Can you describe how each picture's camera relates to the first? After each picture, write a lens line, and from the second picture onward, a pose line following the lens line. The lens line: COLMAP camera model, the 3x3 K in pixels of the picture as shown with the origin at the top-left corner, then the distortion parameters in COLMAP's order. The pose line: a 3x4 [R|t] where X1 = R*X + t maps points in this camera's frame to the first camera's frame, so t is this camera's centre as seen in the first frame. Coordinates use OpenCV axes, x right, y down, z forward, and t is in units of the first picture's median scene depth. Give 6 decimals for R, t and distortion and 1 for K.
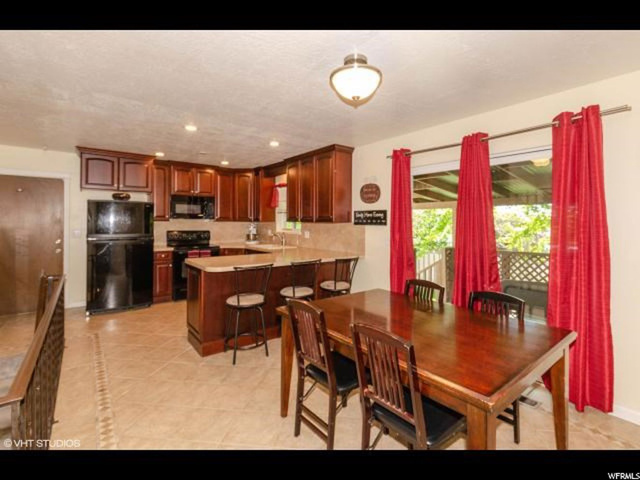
lens RADIAL K [[294.9, 0, 329.5], [0, 294.9, 232.5], [0, 0, 1]] dist [0.000089, -0.000407]
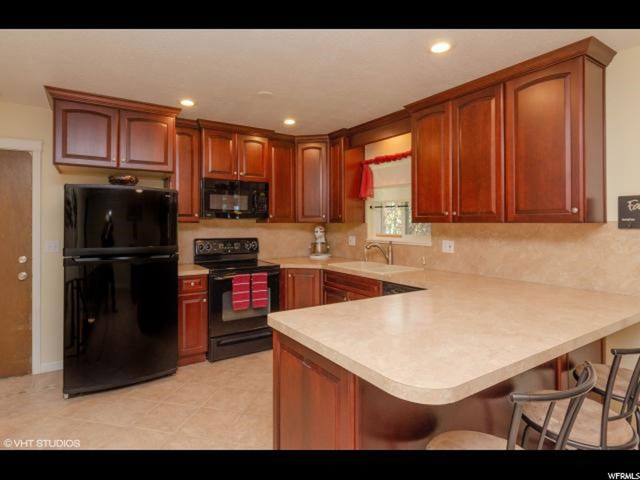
lens RADIAL K [[357.1, 0, 320.0], [0, 357.1, 240.0], [0, 0, 1]] dist [0.002992, 0.001032]
pose [[0.993441, -0.001986, -0.114331, -0.227834], [0.003354, 0.999925, 0.011769, -0.012483], [0.114299, -0.012075, 0.993373, 0.323720]]
